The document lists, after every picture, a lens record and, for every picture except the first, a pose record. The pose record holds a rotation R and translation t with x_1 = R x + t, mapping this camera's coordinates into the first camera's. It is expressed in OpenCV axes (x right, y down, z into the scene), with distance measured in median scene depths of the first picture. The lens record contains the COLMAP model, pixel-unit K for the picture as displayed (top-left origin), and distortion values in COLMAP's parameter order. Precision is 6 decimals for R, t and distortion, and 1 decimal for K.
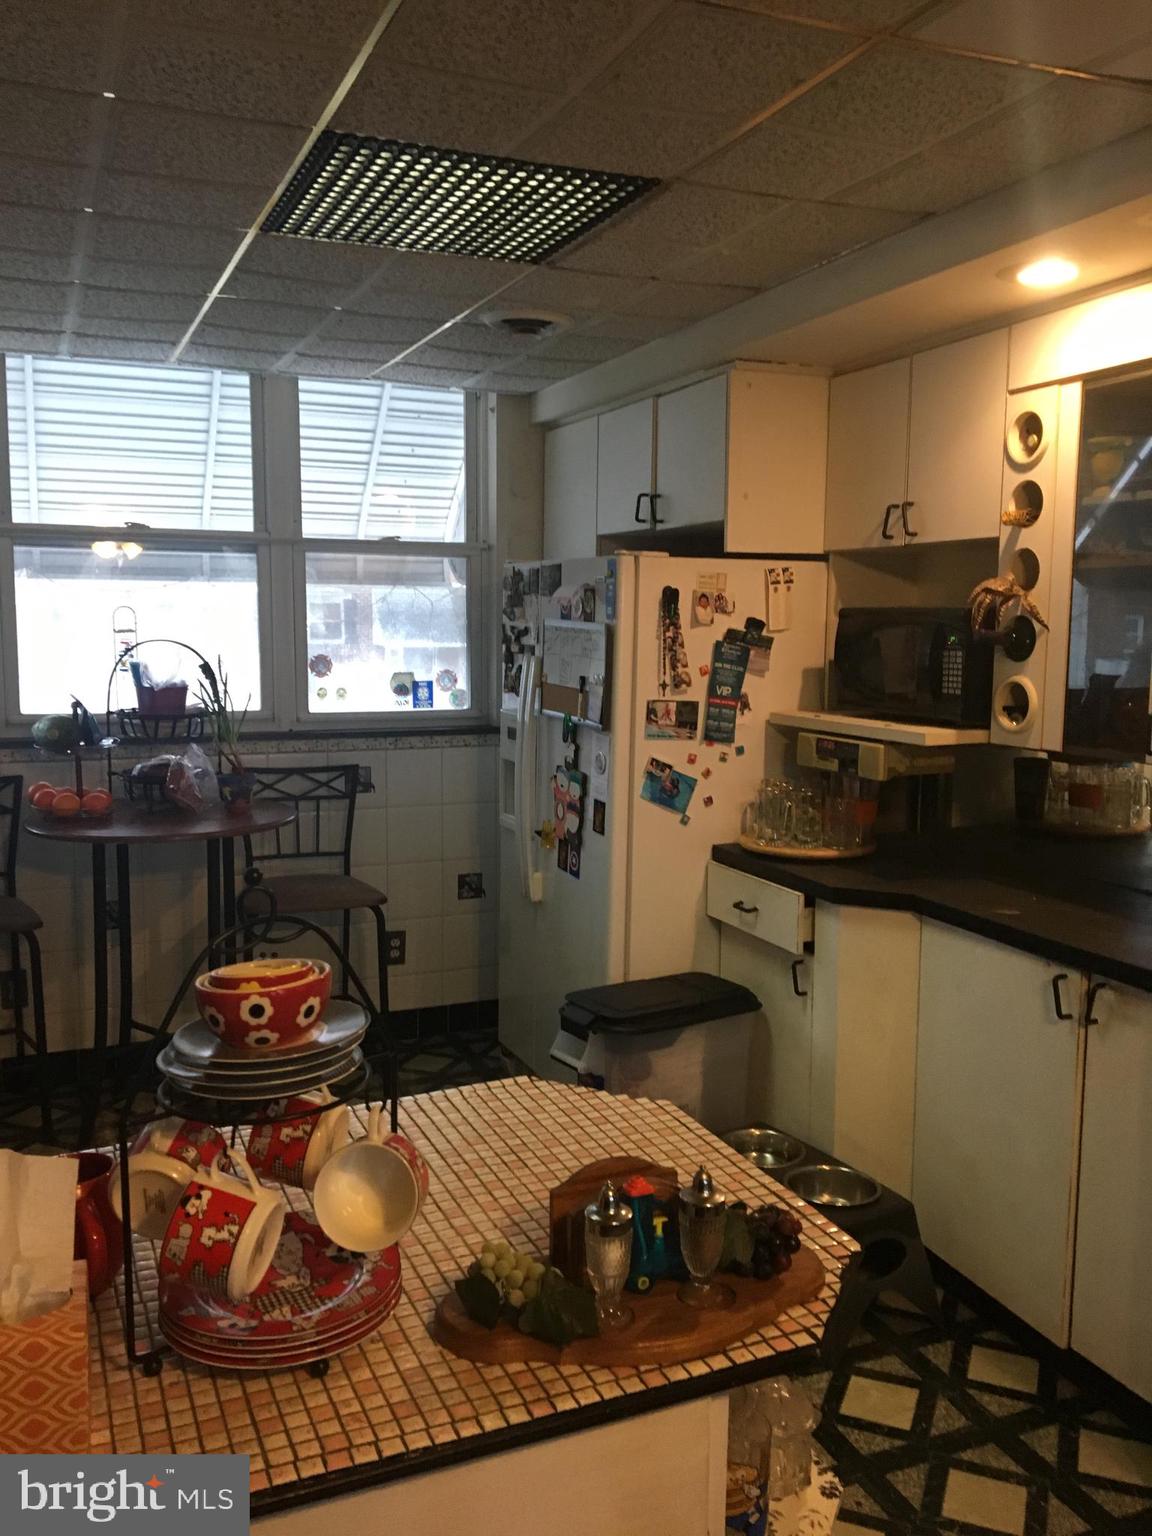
lens RADIAL K [[1293.2, 0, 583.3], [0, 1293.2, 769.2], [0, 0, 1]] dist [0.051726, -0.137445]
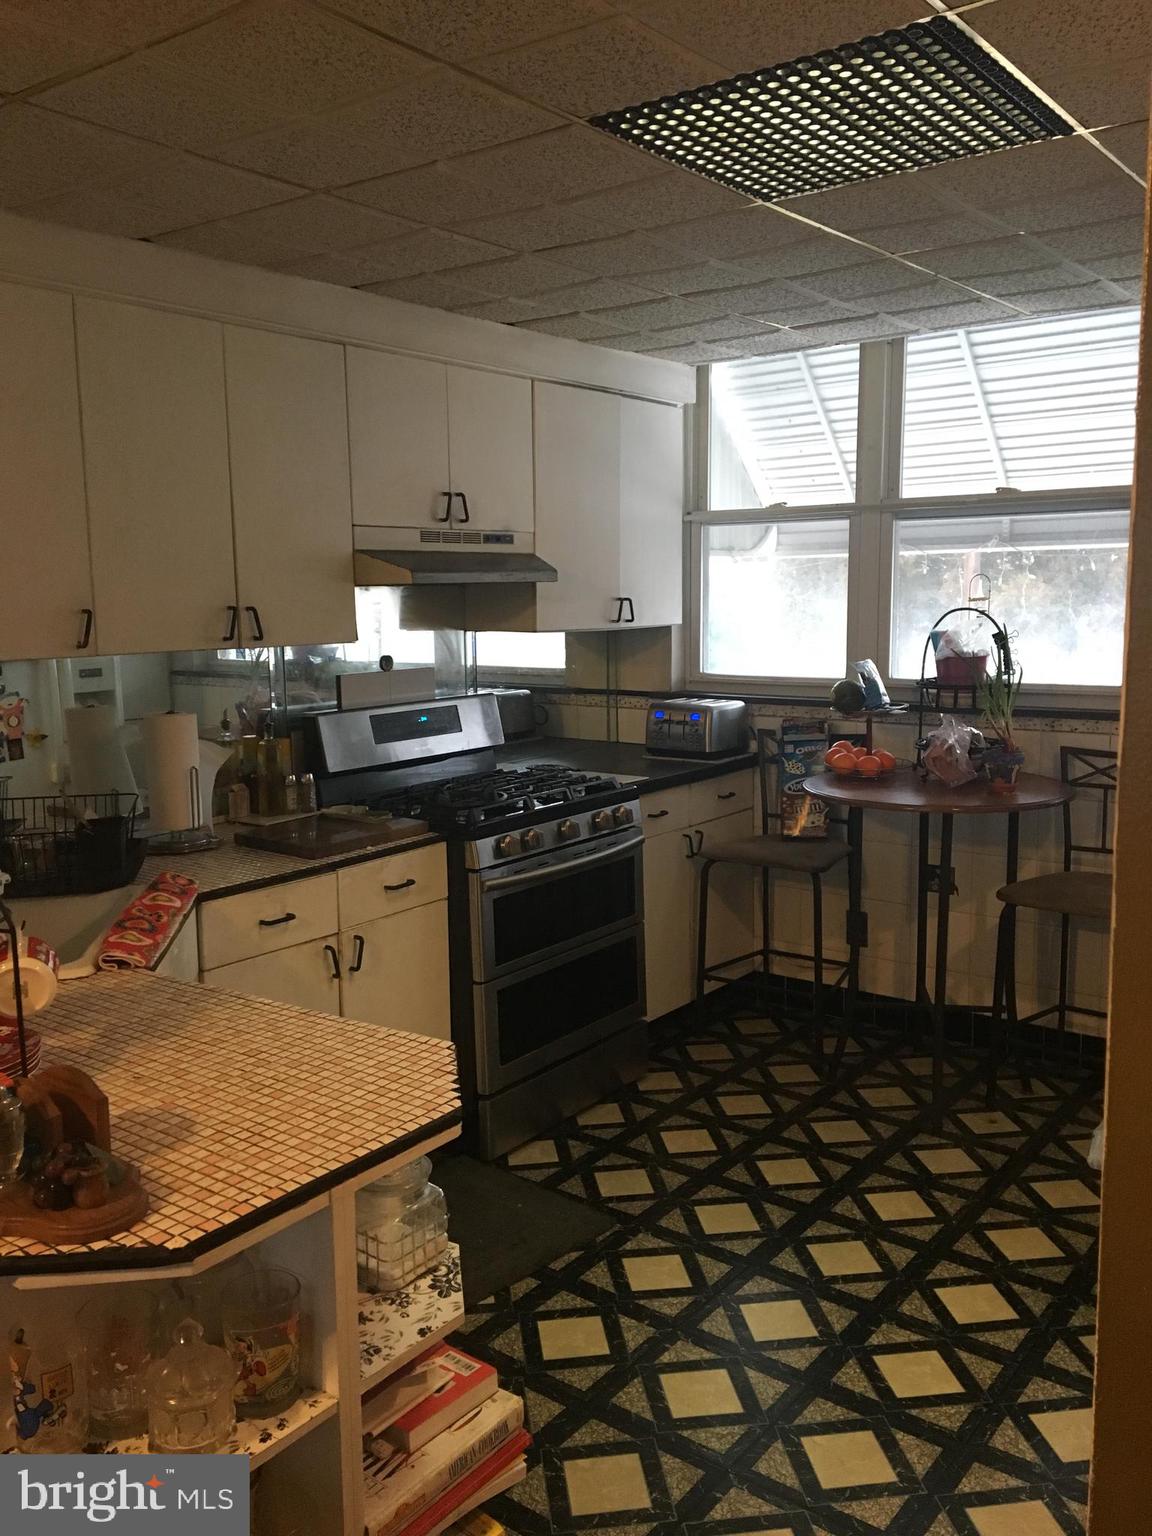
lens RADIAL K [[1293.2, 0, 583.3], [0, 1293.2, 769.2], [0, 0, 1]] dist [0.051726, -0.137445]
pose [[0.492737, 0.104730, -0.863853, 0.520331], [-0.080679, 0.993953, 0.074484, -0.037347], [0.866430, 0.032994, 0.498207, 0.344262]]
